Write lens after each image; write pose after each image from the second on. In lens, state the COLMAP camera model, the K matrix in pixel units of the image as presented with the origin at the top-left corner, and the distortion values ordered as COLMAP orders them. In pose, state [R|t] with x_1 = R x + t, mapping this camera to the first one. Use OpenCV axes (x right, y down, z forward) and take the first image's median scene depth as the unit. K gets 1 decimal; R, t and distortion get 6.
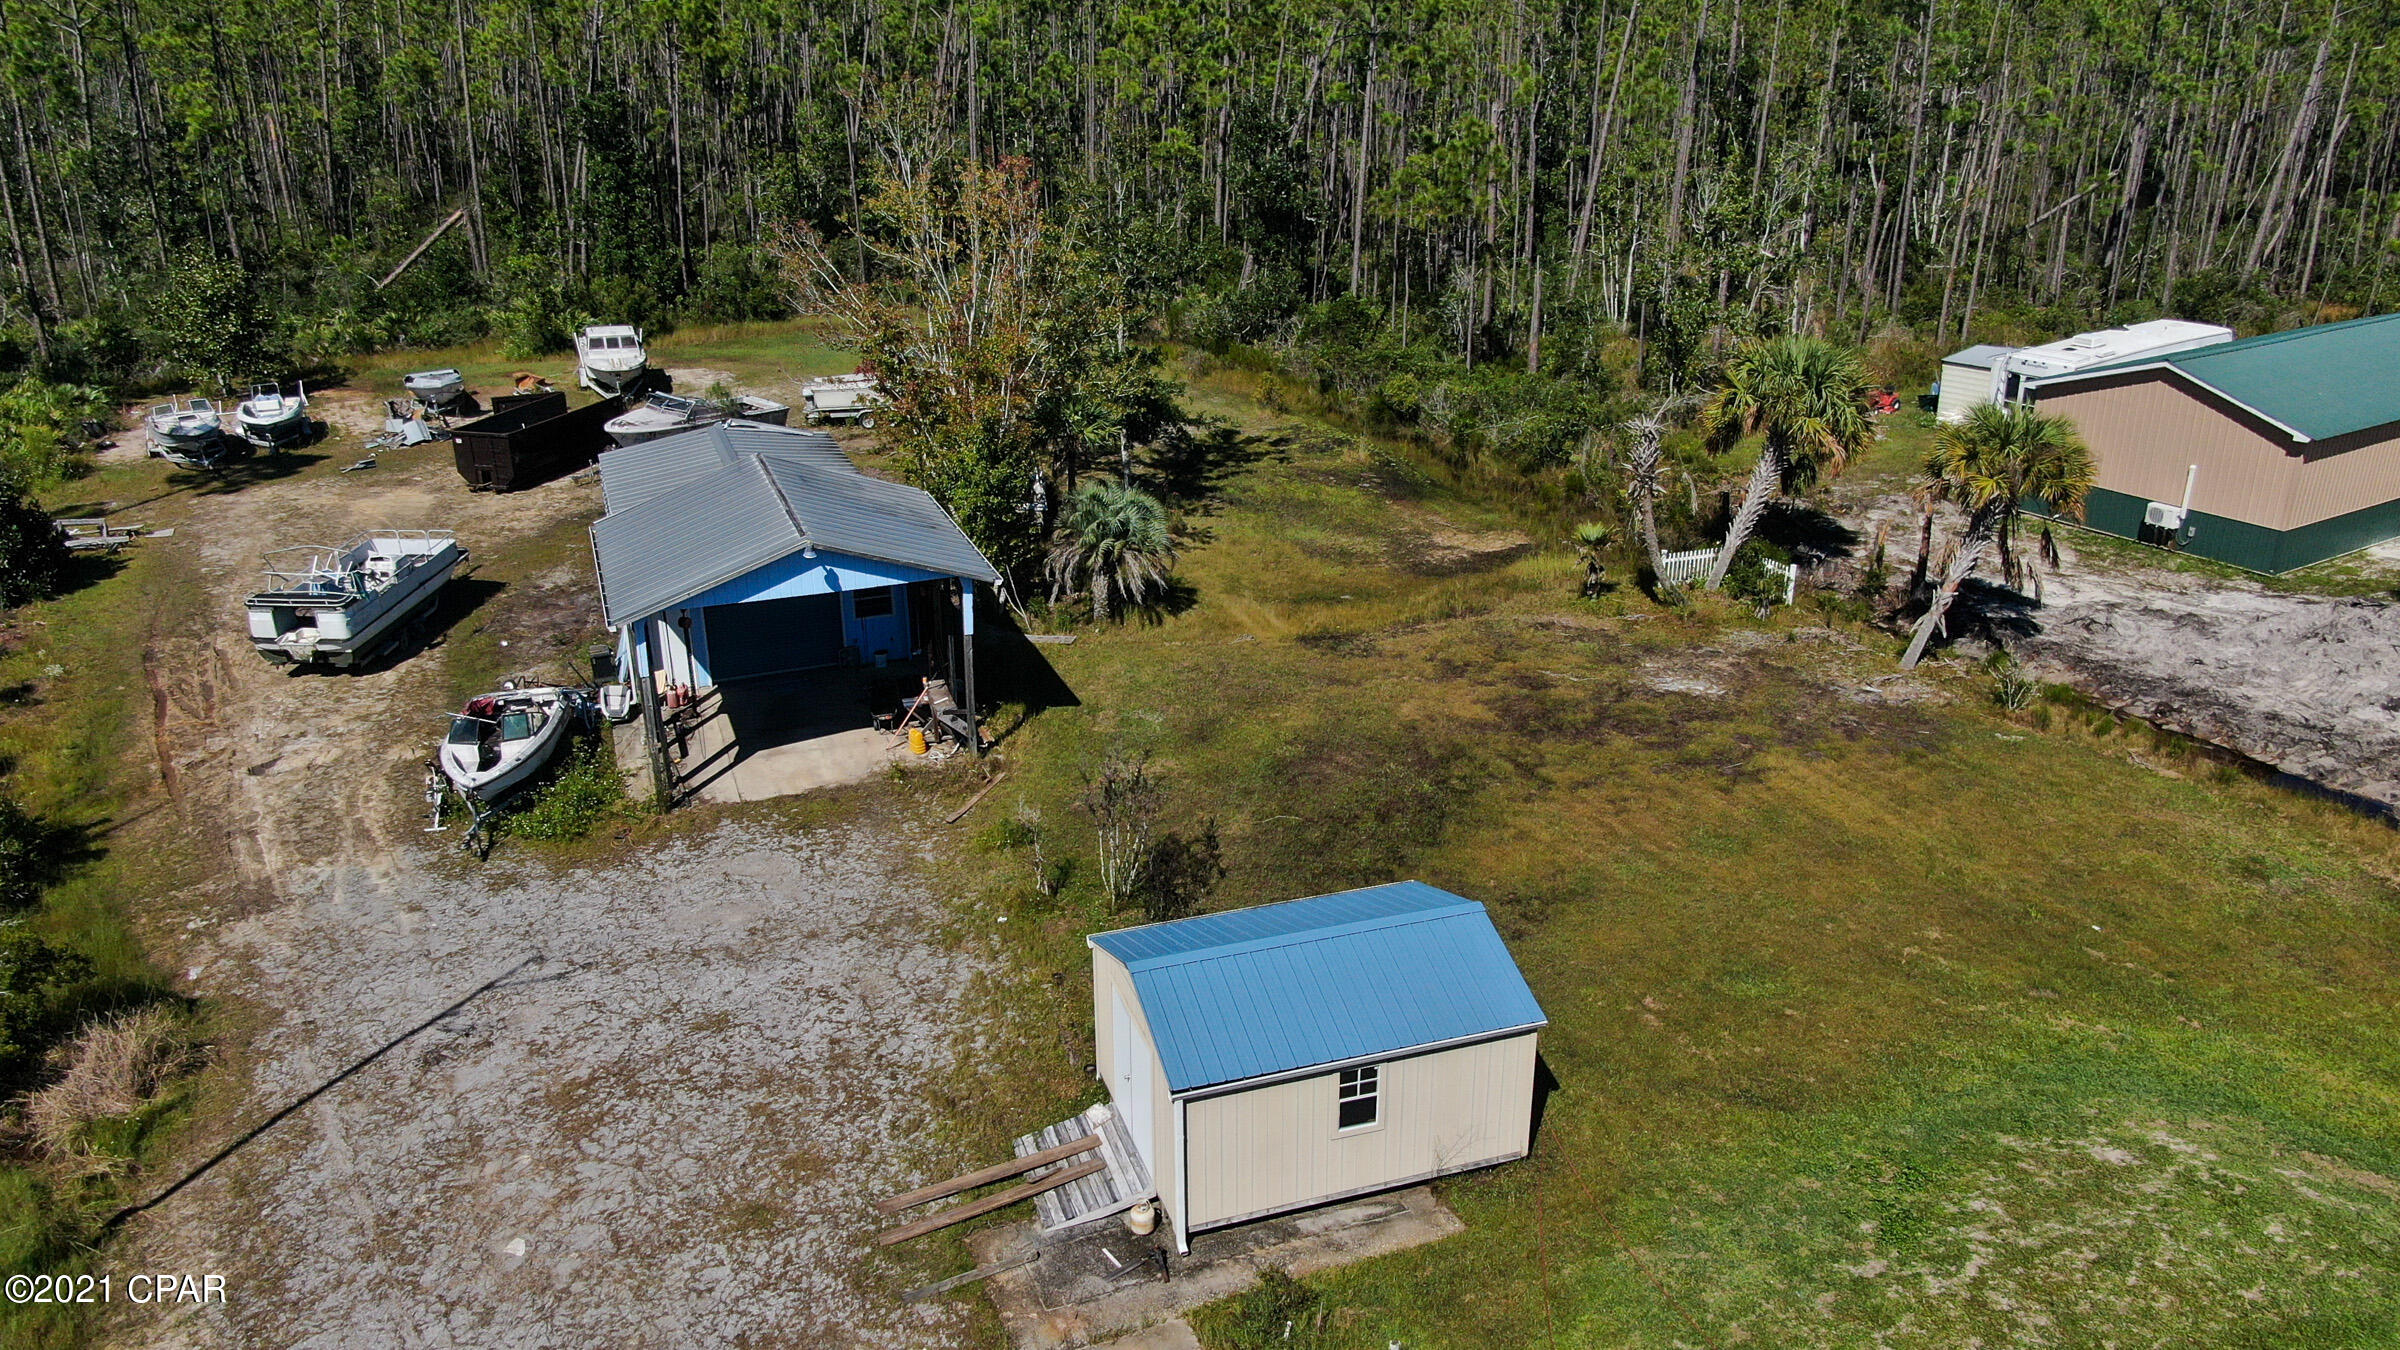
lens RADIAL K [[1730.9, 0, 1196.7], [0, 1730.9, 671.7], [0, 0, 1]] dist [-0.021848, 0.010201]
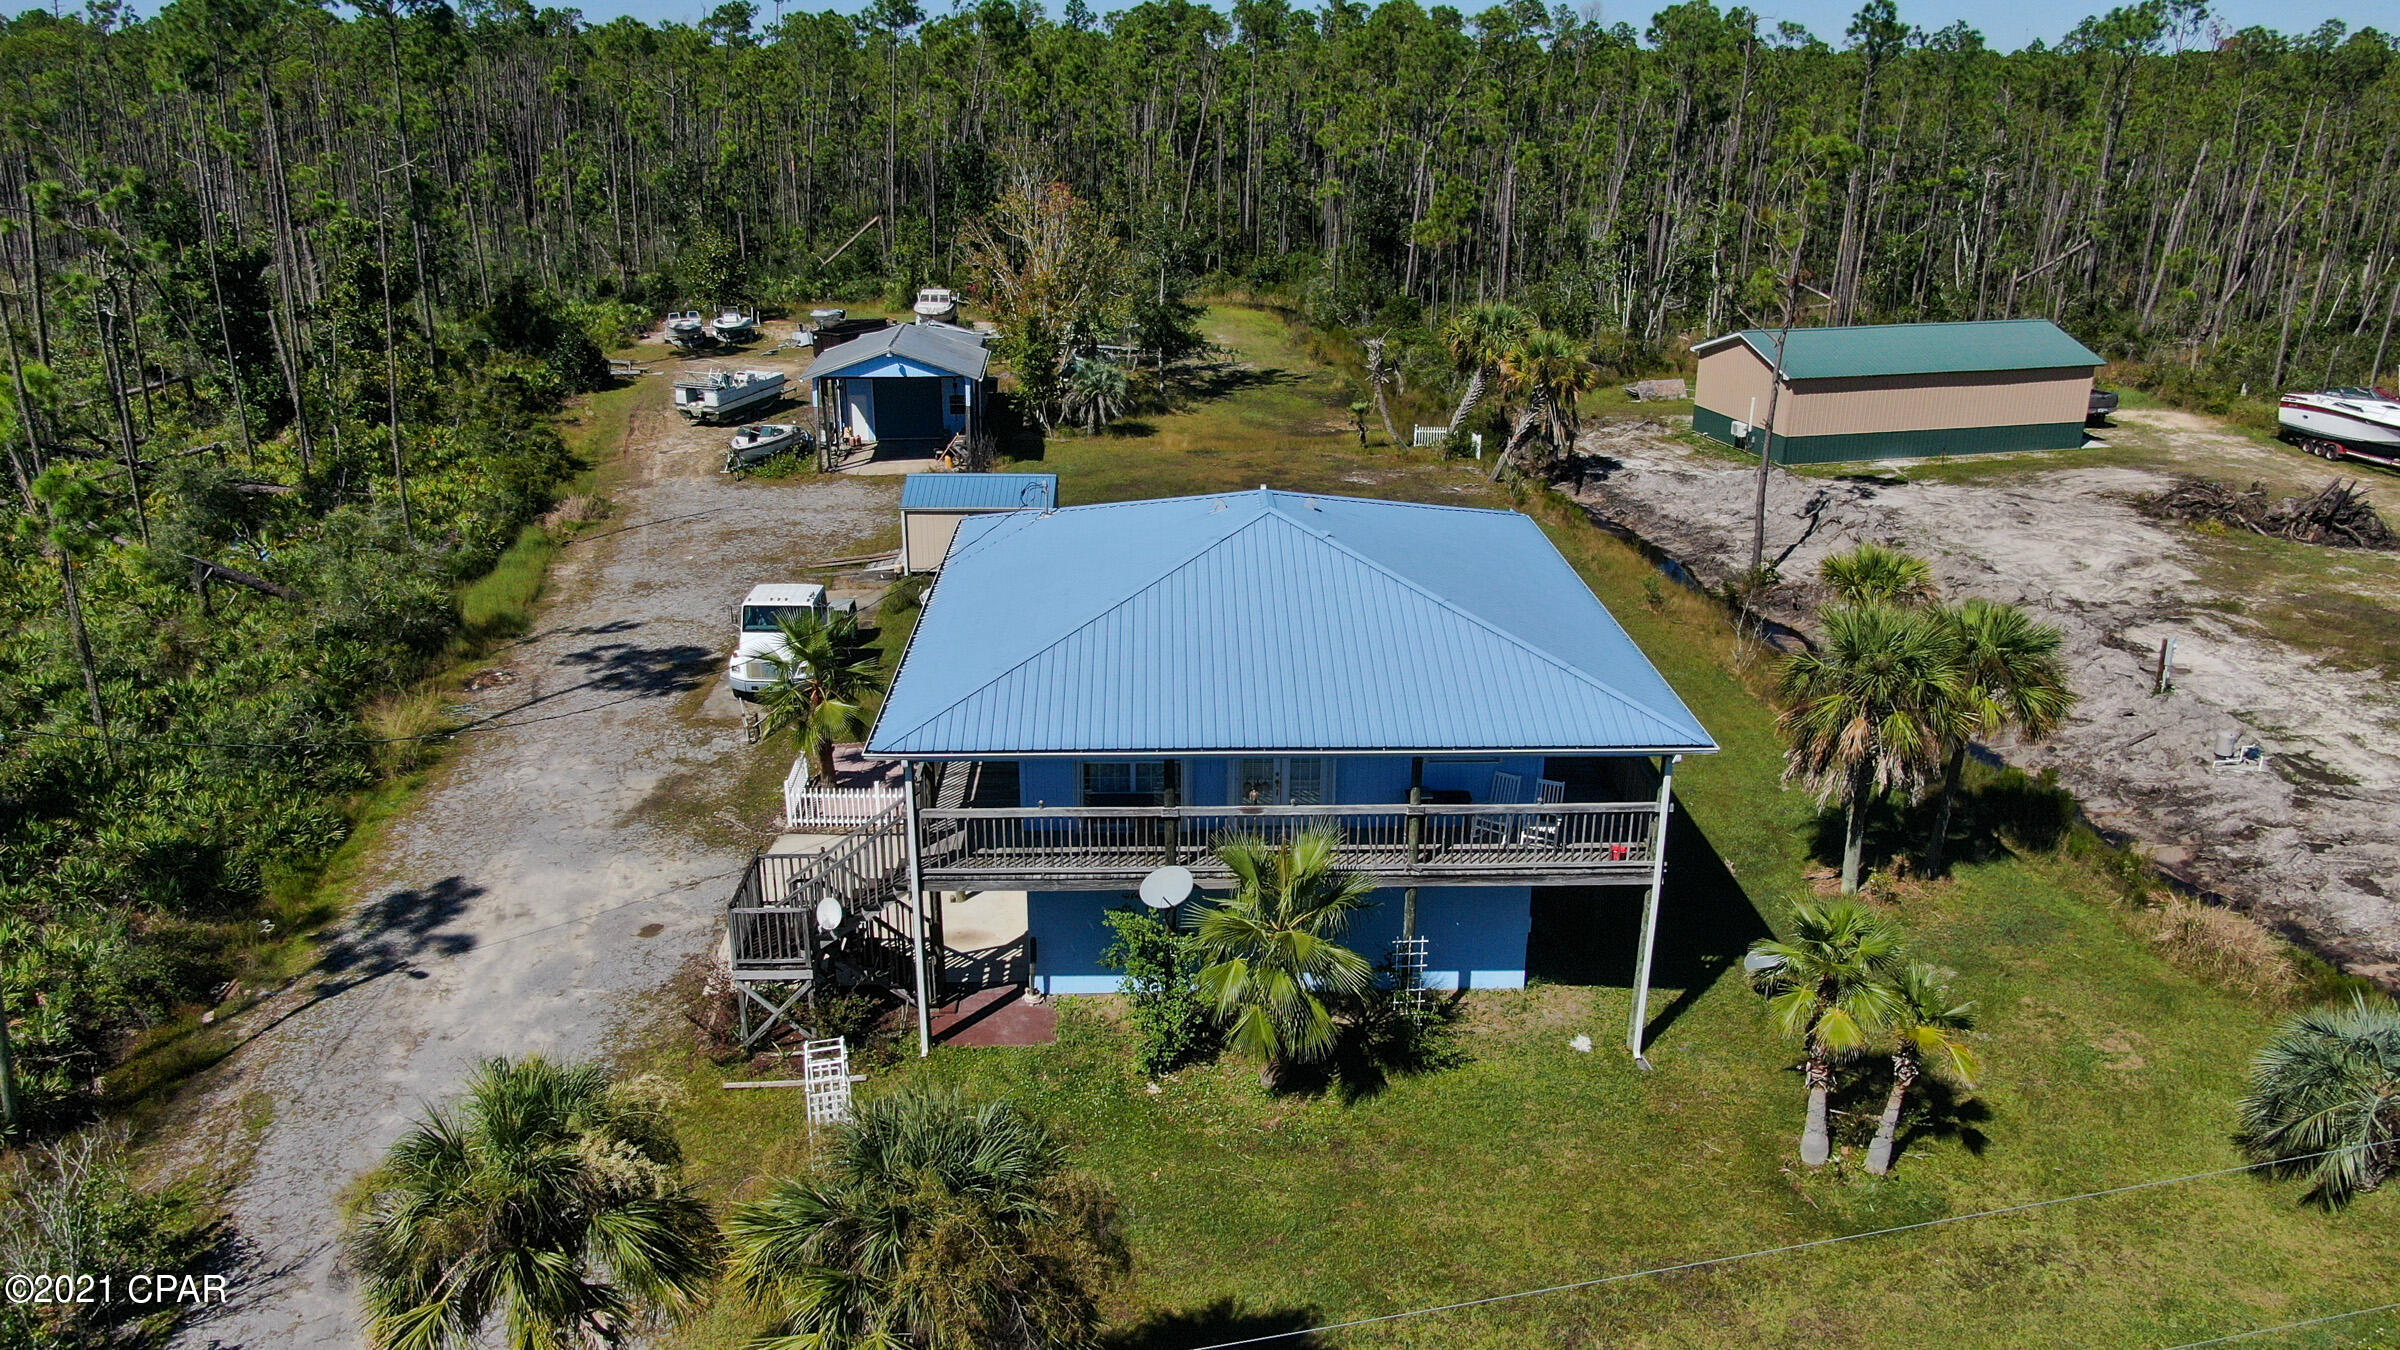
lens RADIAL K [[1730.9, 0, 1196.7], [0, 1730.9, 671.7], [0, 0, 1]] dist [-0.021848, 0.010201]
pose [[0.955492, 0.109852, -0.273801, 0.582486], [-0.118650, 0.992811, -0.015730, 0.234453], [0.270105, 0.047517, 0.961658, -0.718868]]
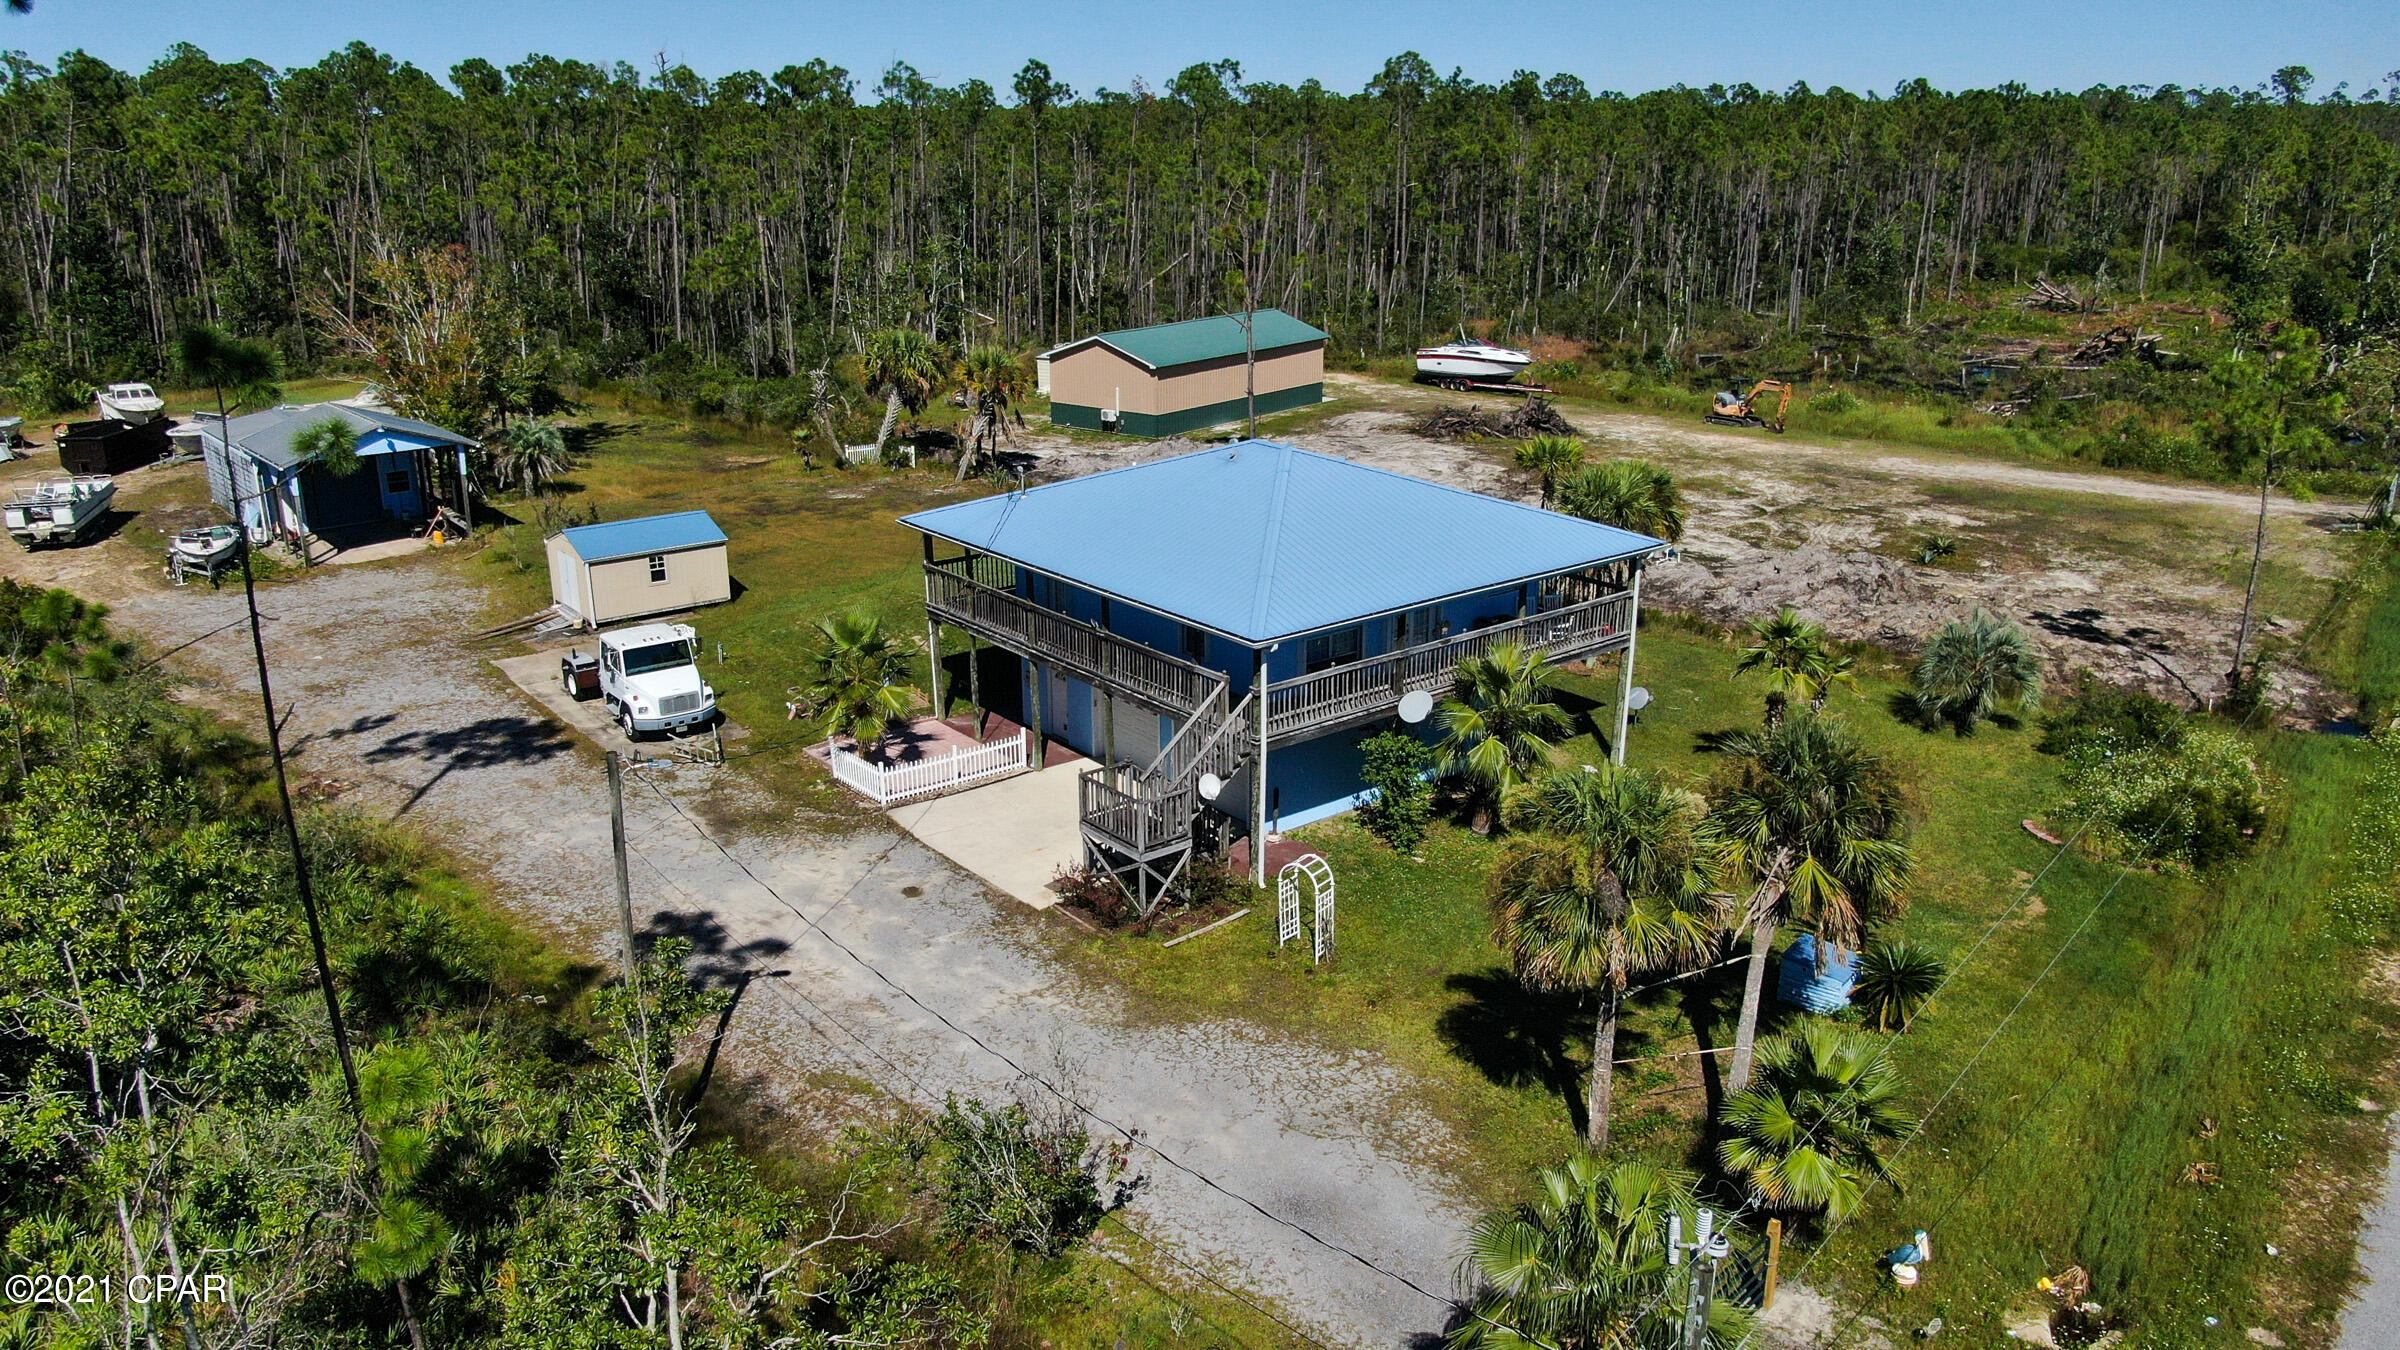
lens RADIAL K [[1730.9, 0, 1196.7], [0, 1730.9, 671.7], [0, 0, 1]] dist [-0.021848, 0.010201]
pose [[0.941108, -0.099531, 0.323125, -0.000718], [0.120544, 0.991659, -0.045630, 0.316836], [-0.315888, 0.081893, 0.945256, -0.904292]]
